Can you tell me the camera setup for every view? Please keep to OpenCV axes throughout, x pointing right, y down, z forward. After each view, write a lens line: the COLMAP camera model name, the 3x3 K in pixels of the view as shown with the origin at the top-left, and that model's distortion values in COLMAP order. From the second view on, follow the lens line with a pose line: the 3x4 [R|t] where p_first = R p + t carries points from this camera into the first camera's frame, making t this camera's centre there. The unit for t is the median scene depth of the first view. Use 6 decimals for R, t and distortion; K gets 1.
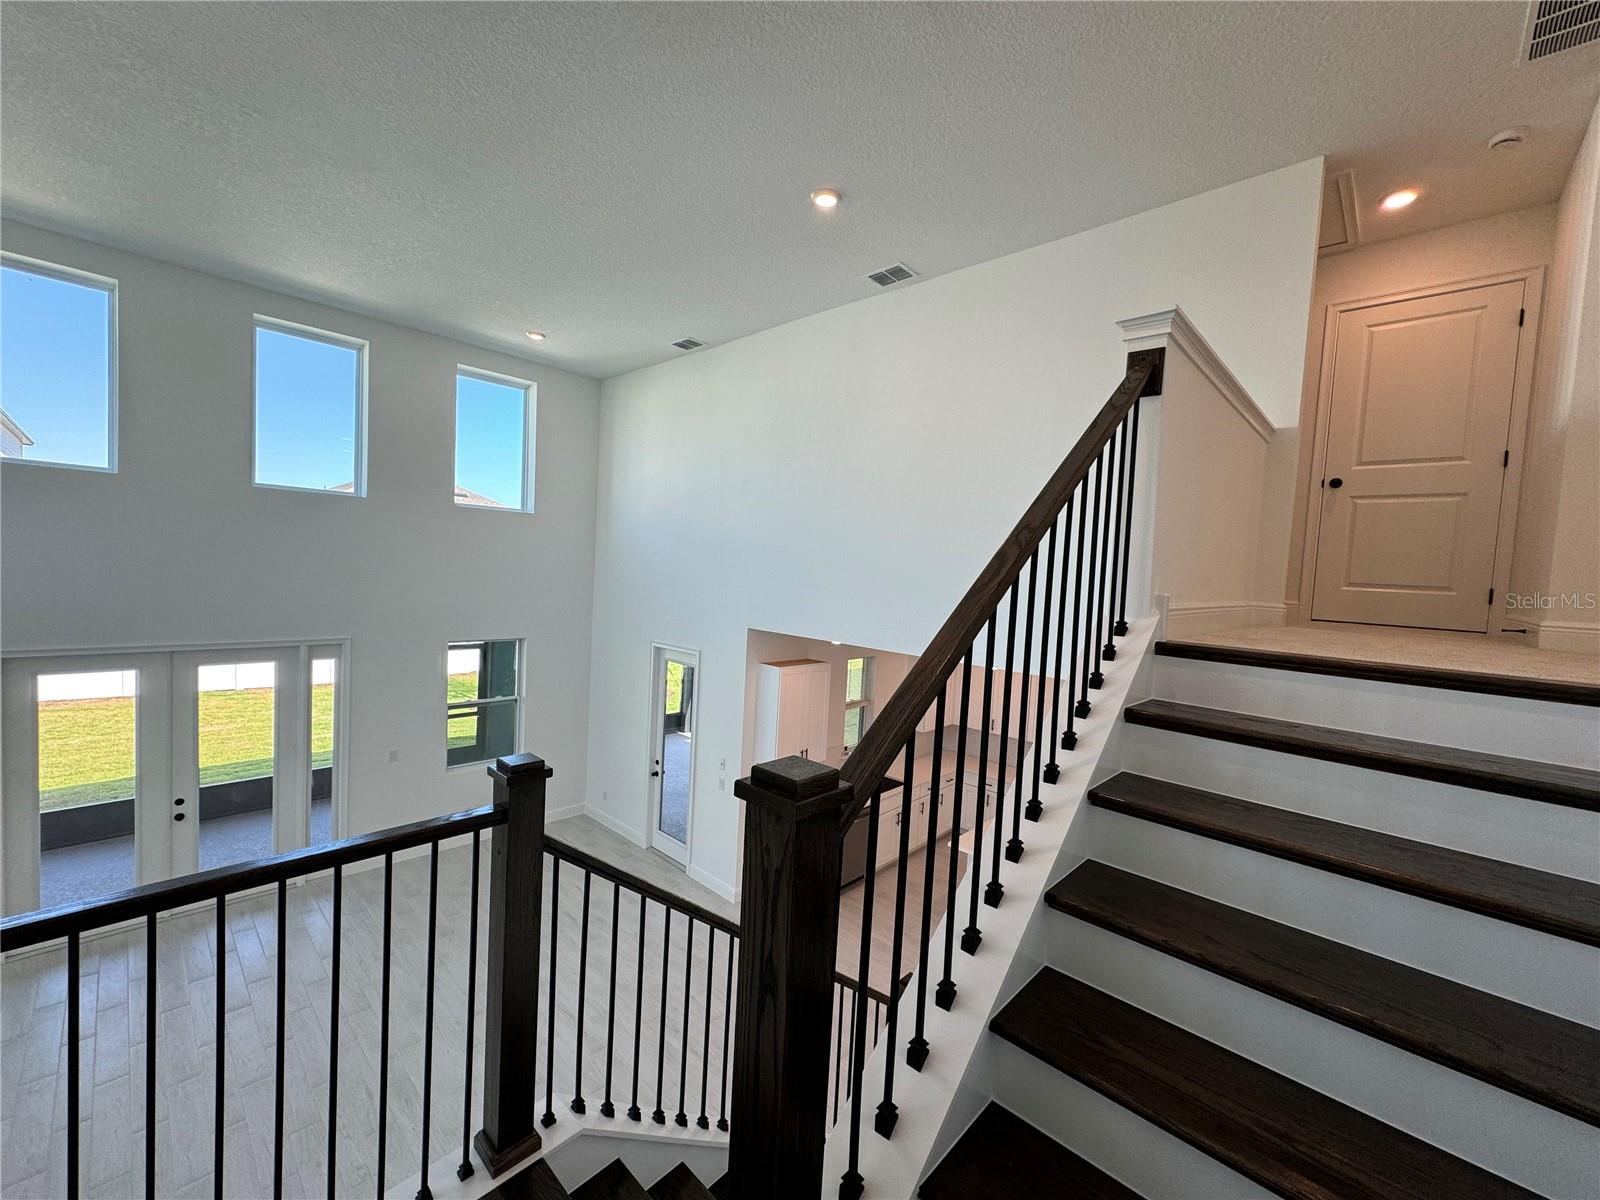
lens RADIAL K [[637.6, 0, 800.2], [0, 637.6, 599.6], [0, 0, 1]] dist [-0.001188, 0.000210]
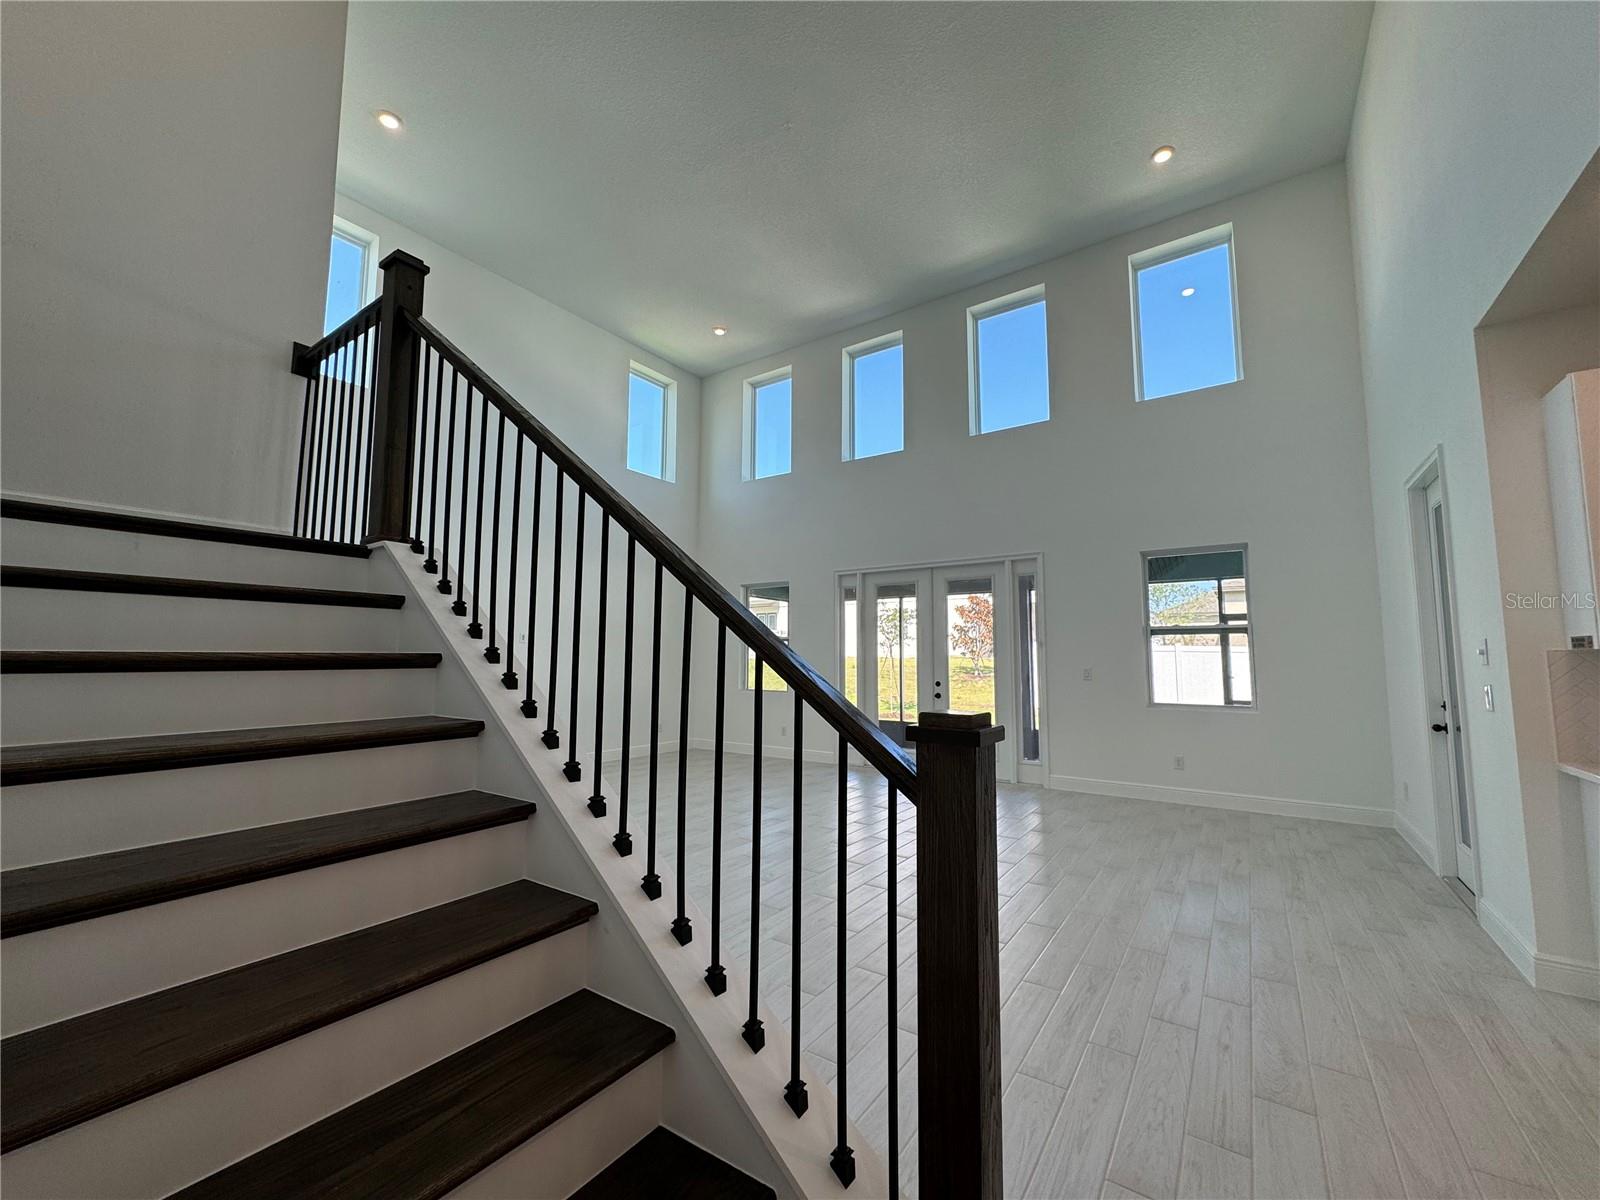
lens RADIAL K [[637.6, 0, 800.1], [0, 637.6, 600.6], [0, 0, 1]] dist [-0.001188, 0.000210]
pose [[0.141215, -0.141252, -0.979850, 0.256289], [-0.043476, 0.987929, -0.148683, 0.309020], [0.989024, 0.063596, 0.133369, 0.462494]]
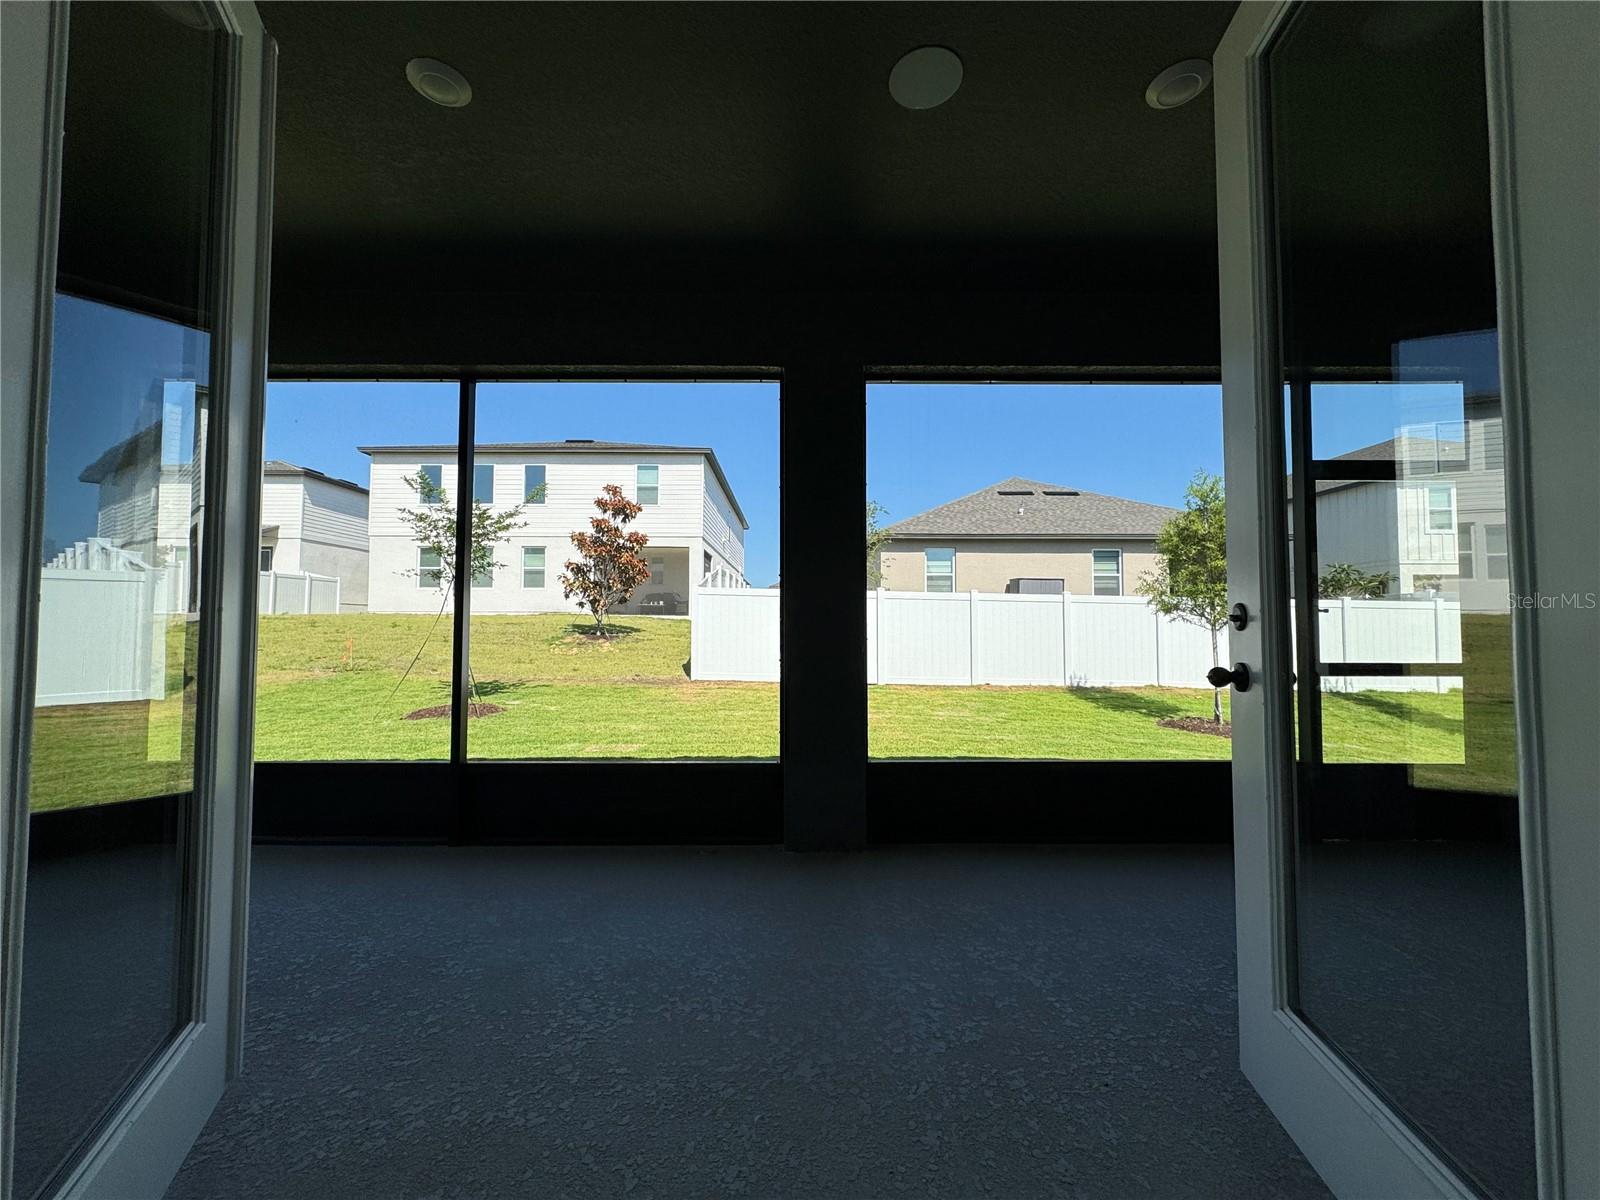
lens RADIAL K [[637.6, 0, 799.0], [0, 637.6, 601.5], [0, 0, 1]] dist [-0.001188, 0.000210]
pose [[0.685705, -0.078740, -0.723608, -0.799503], [-0.002411, 0.993881, -0.110434, 0.288560], [0.727876, 0.077470, 0.681319, 0.804012]]
